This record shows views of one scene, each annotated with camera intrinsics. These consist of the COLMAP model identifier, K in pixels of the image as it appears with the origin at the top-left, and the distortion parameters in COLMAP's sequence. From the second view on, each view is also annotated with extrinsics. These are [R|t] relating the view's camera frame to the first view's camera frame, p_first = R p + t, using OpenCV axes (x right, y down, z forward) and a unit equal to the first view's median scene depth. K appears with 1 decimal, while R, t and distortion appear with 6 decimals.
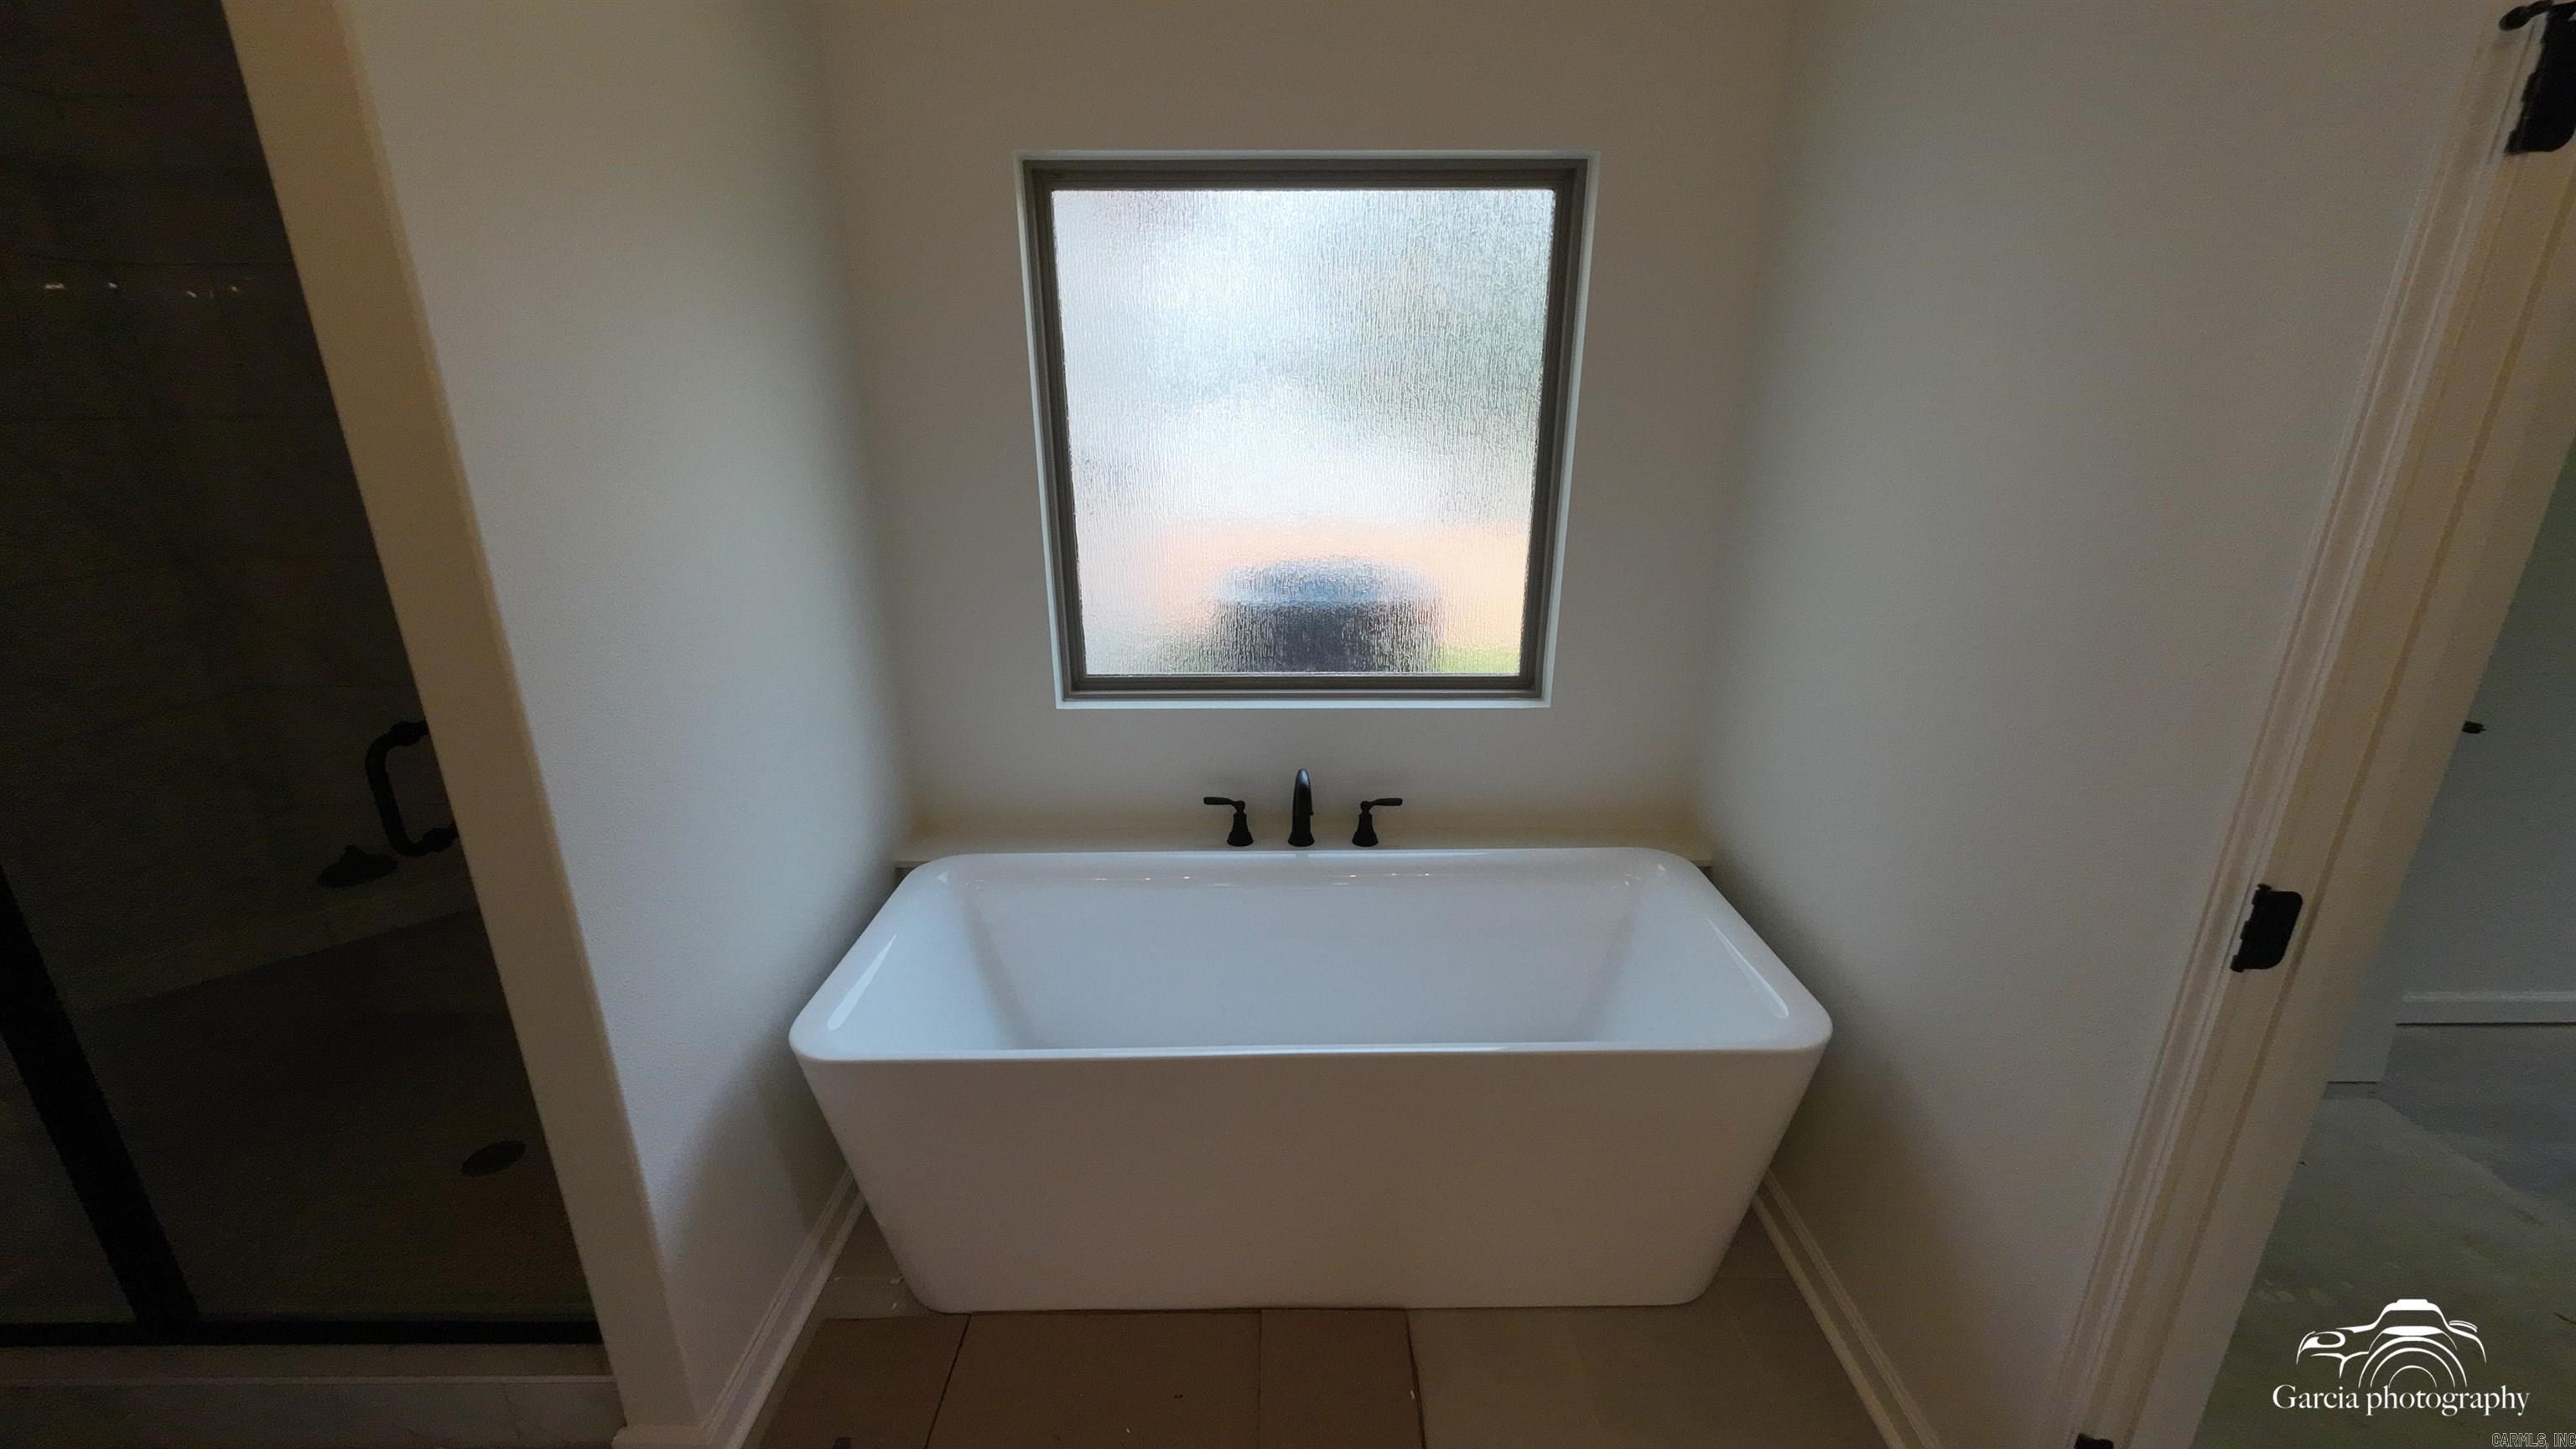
lens RADIAL K [[1003.6, 0, 1280.6], [0, 1003.6, 731.7], [0, 0, 1]] dist [0.003989, -0.000149]
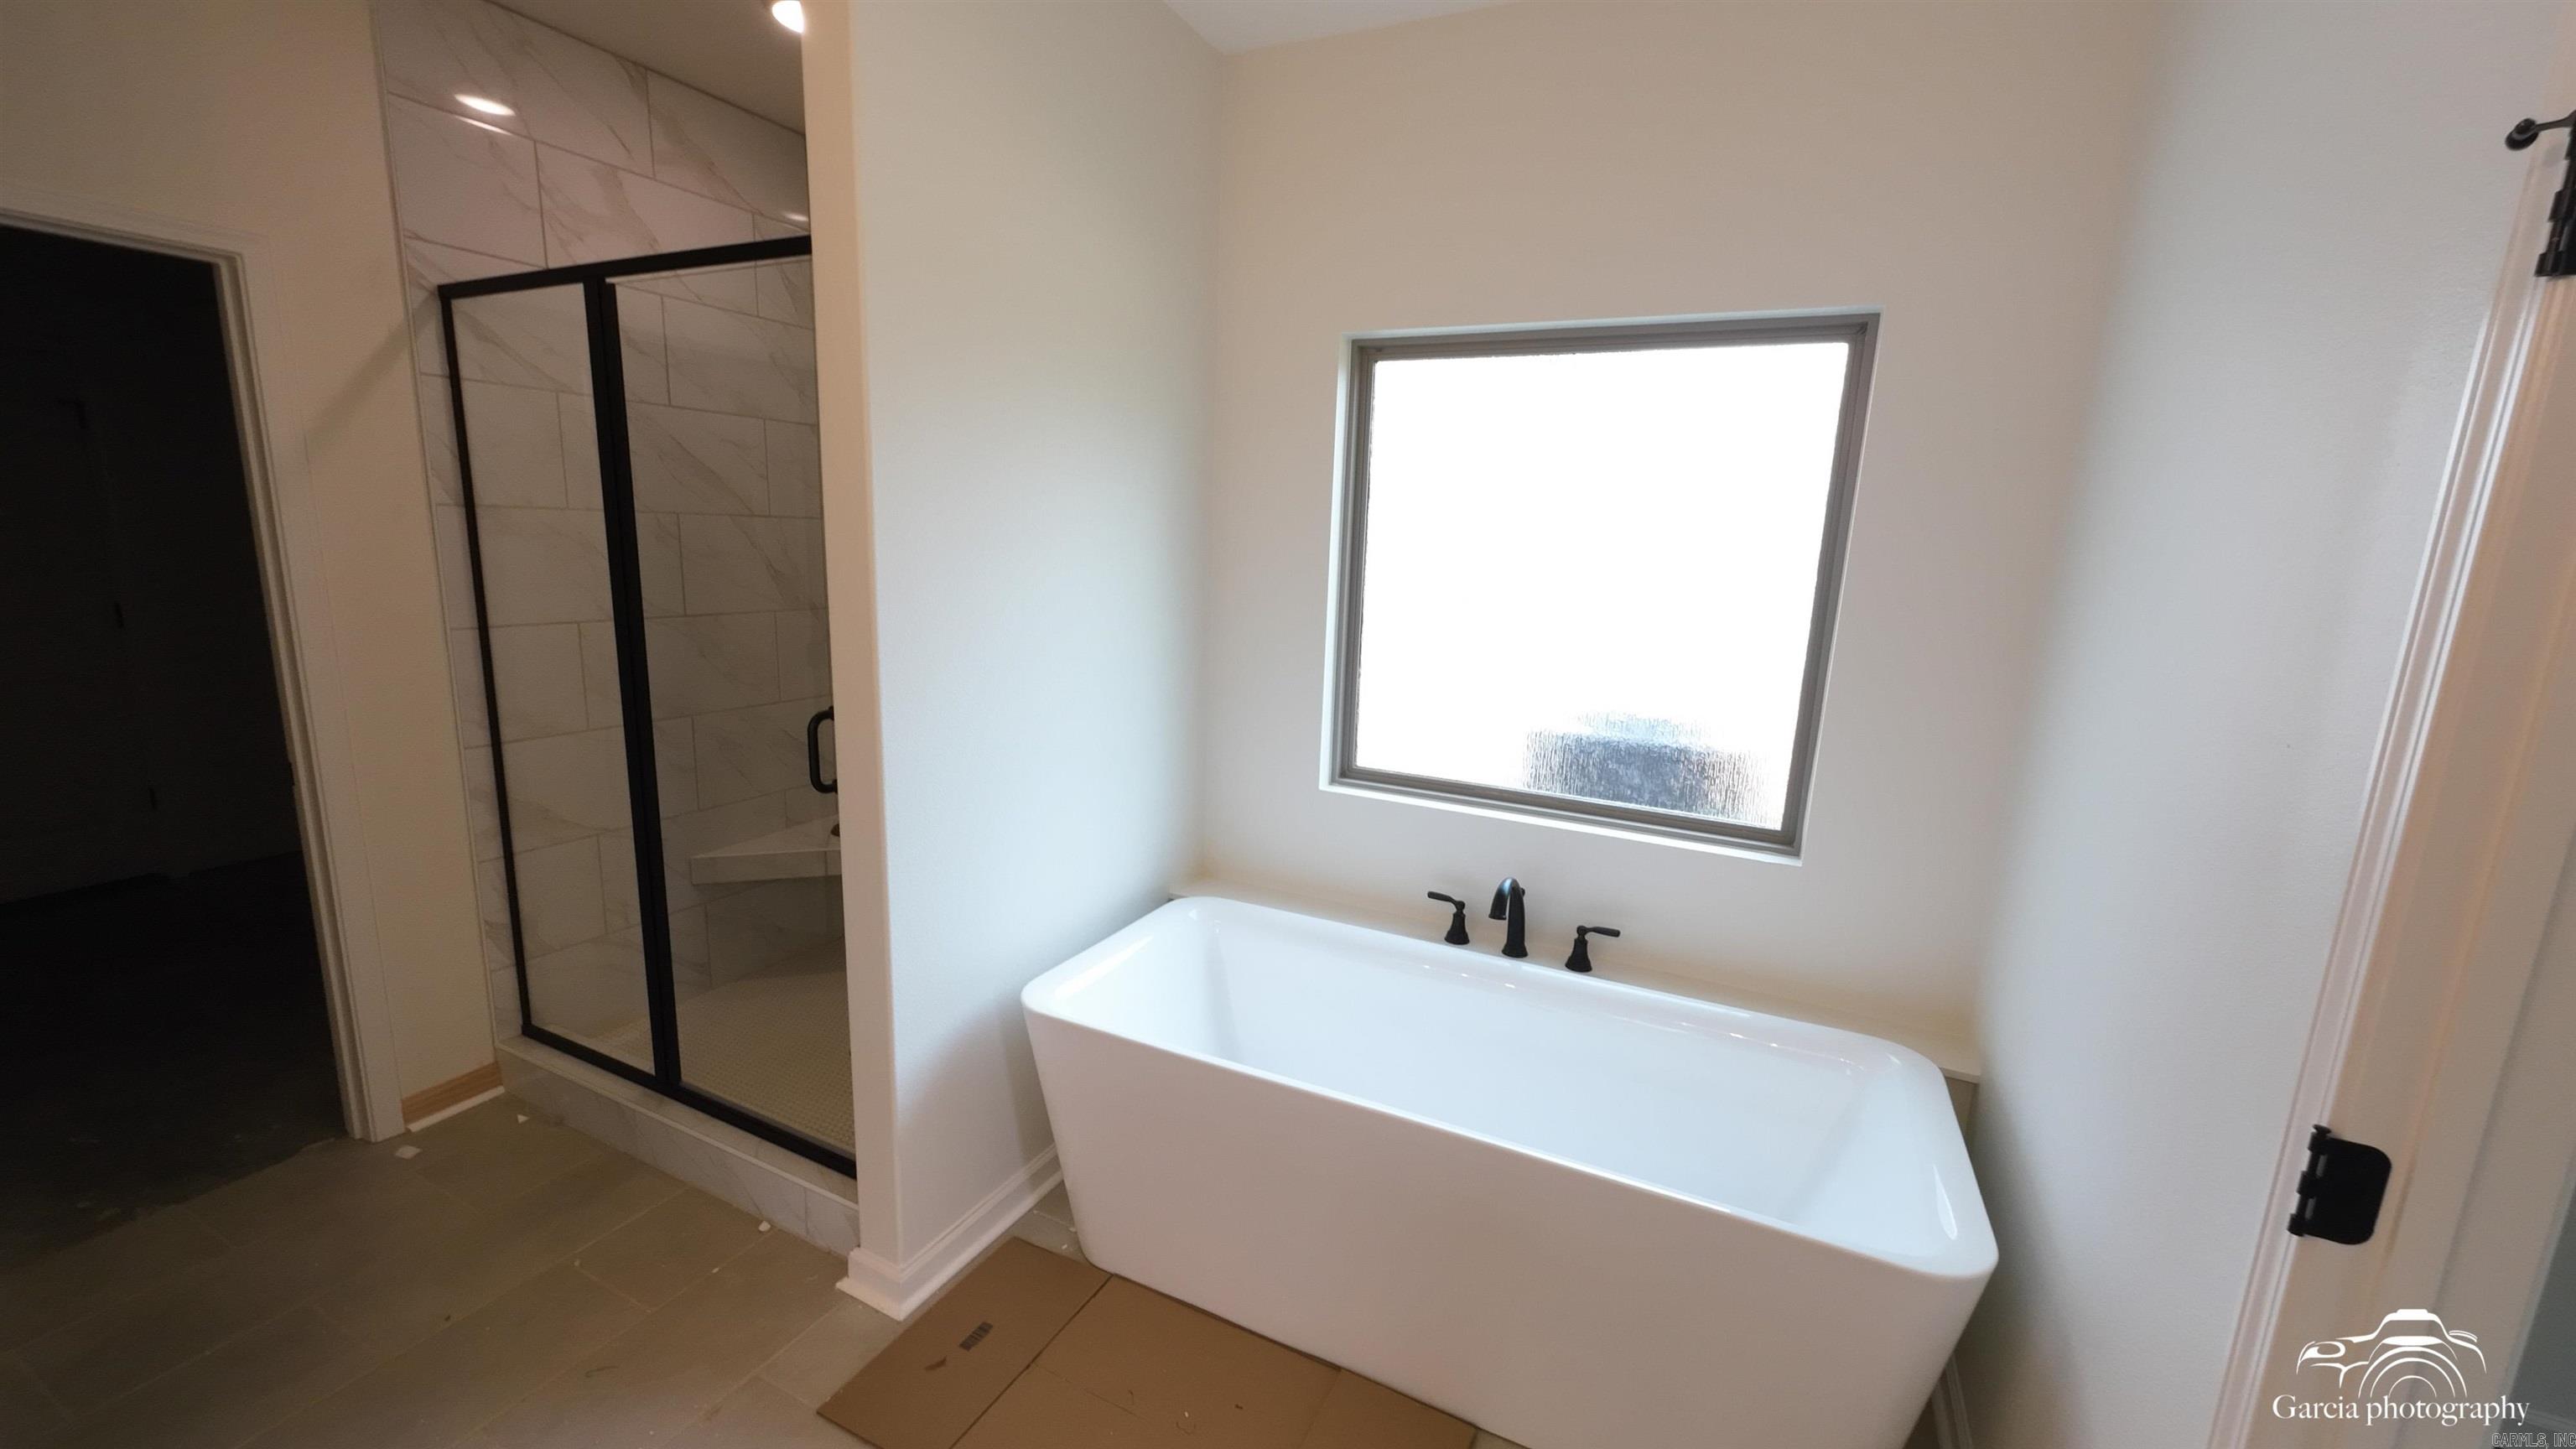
lens RADIAL K [[1003.6, 0, 1291.1], [0, 1003.6, 732.9], [0, 0, 1]] dist [0.003989, -0.000149]
pose [[0.896209, 0.122868, -0.426277, 0.230451], [-0.179290, 0.979228, -0.094694, 0.028409], [0.405788, 0.161293, 0.899623, -0.050793]]
